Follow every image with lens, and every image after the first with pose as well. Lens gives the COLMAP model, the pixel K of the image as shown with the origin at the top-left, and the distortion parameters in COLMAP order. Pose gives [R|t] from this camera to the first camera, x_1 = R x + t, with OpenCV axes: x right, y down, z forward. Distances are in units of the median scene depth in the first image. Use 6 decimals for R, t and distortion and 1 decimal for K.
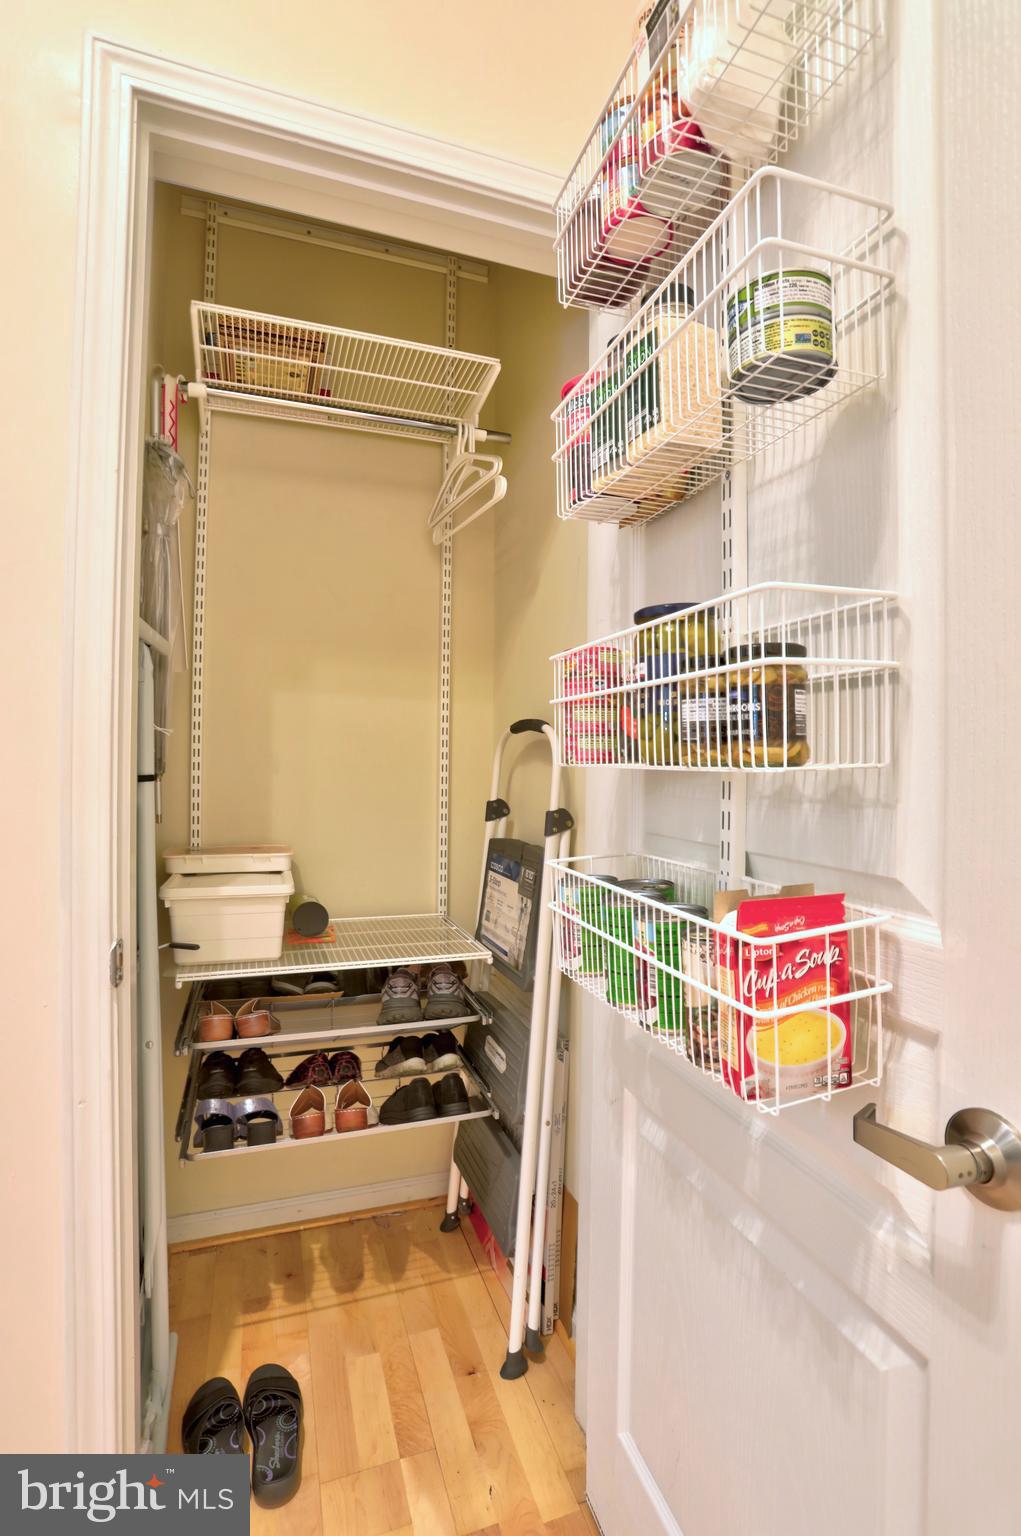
lens RADIAL K [[697.9, 0, 524.0], [0, 697.9, 771.0], [0, 0, 1]] dist [-0.059847, 0.028885]
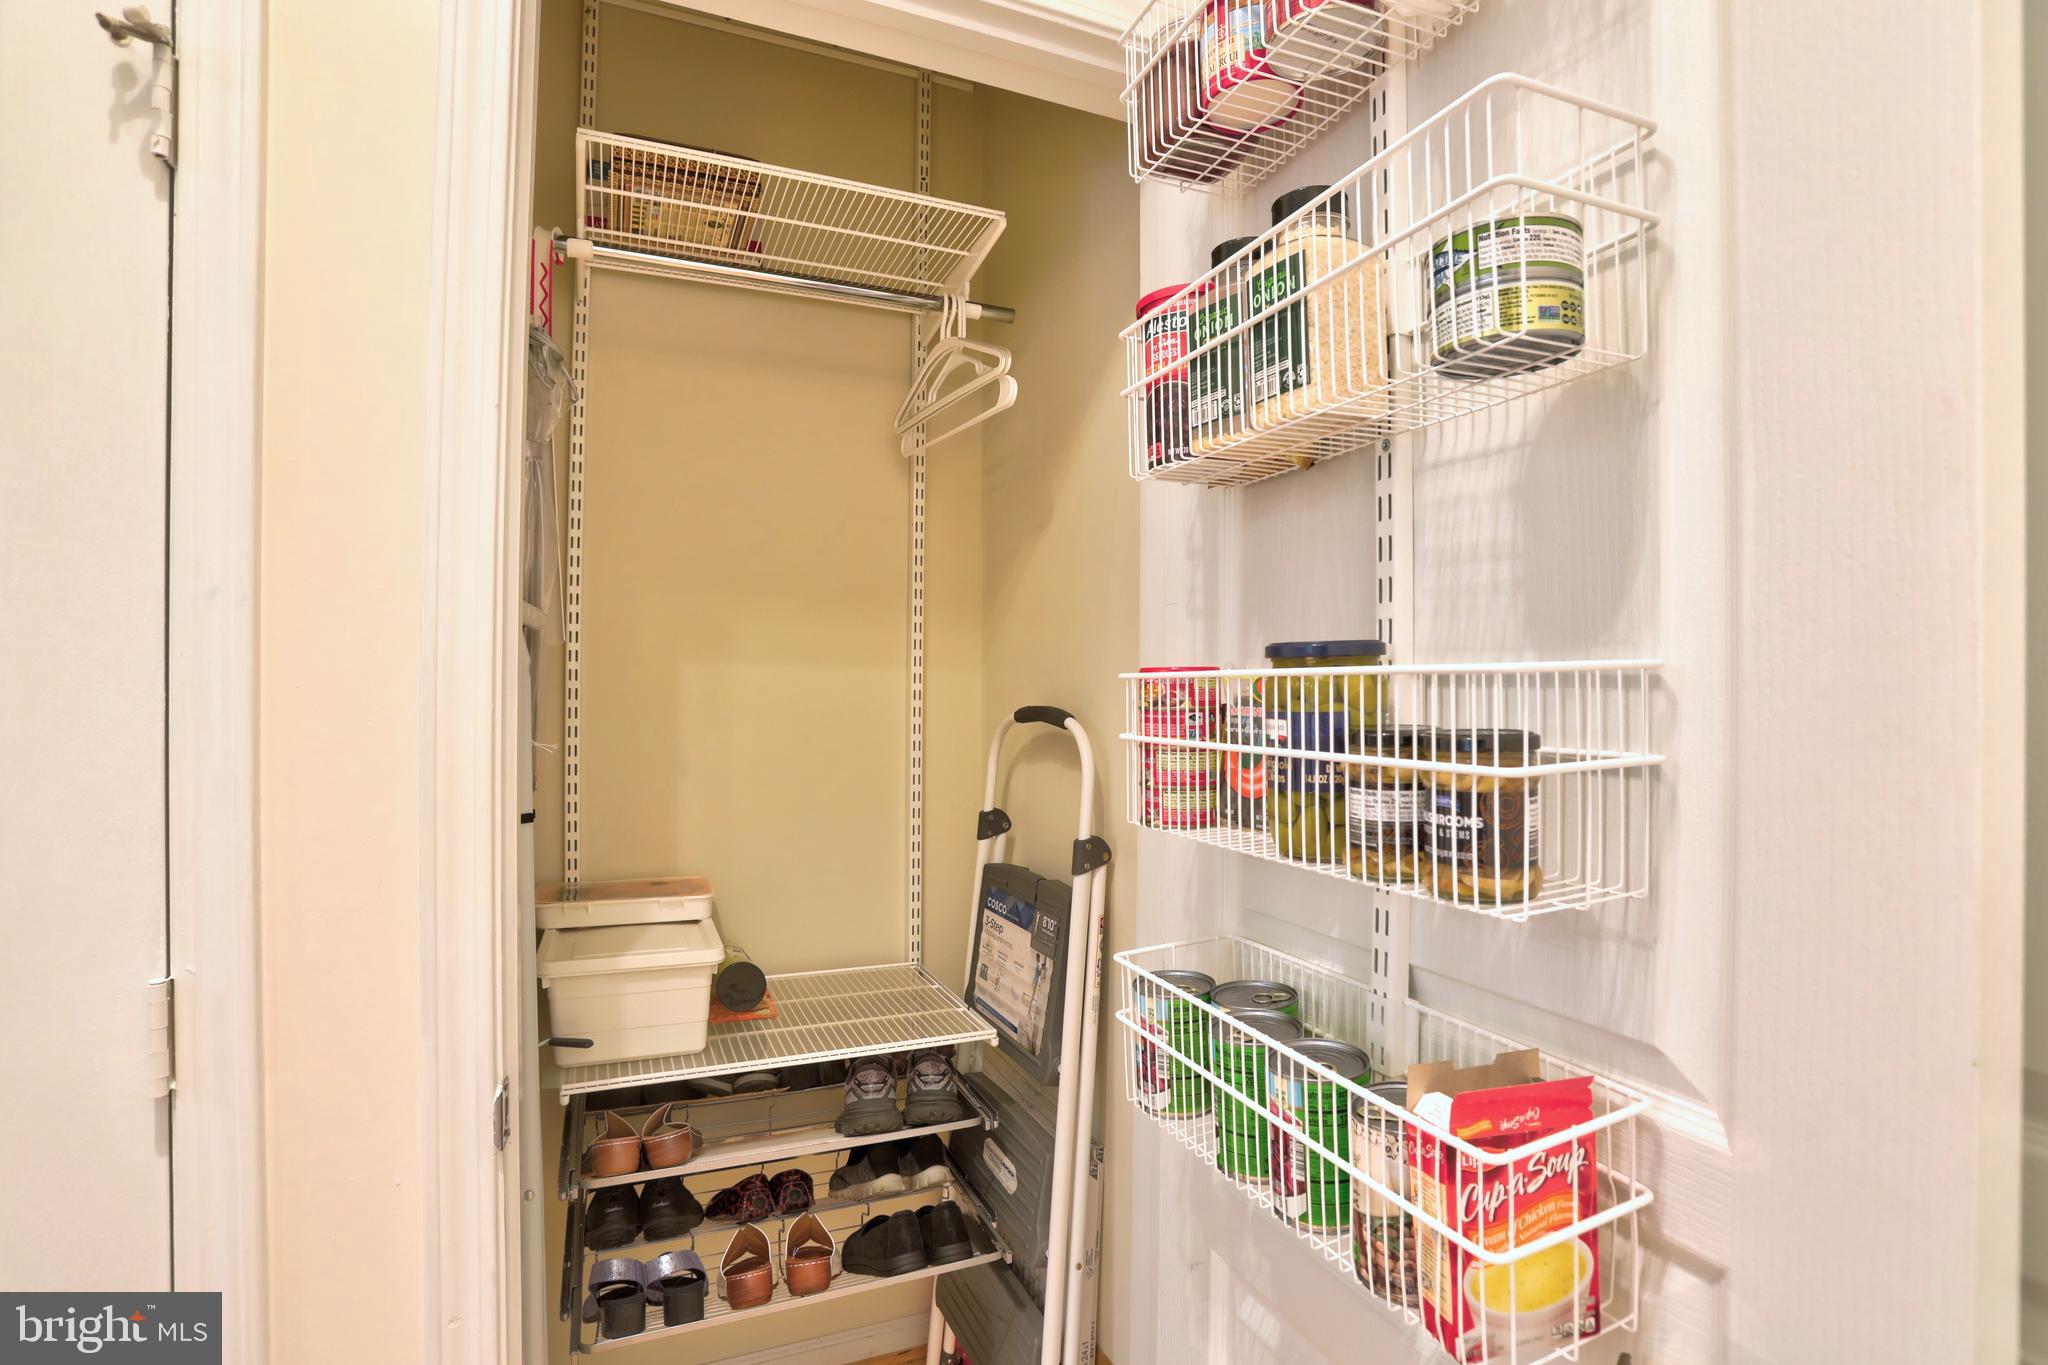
lens RADIAL K [[930.5, 0, 1015.9], [0, 930.5, 690.8], [0, 0, 1]] dist [-0.059847, 0.028885]
pose [[0.998191, -0.003113, 0.060041, -0.127228], [0.003081, 0.999995, 0.000627, -0.146110], [-0.060043, -0.000440, 0.998196, 0.048421]]
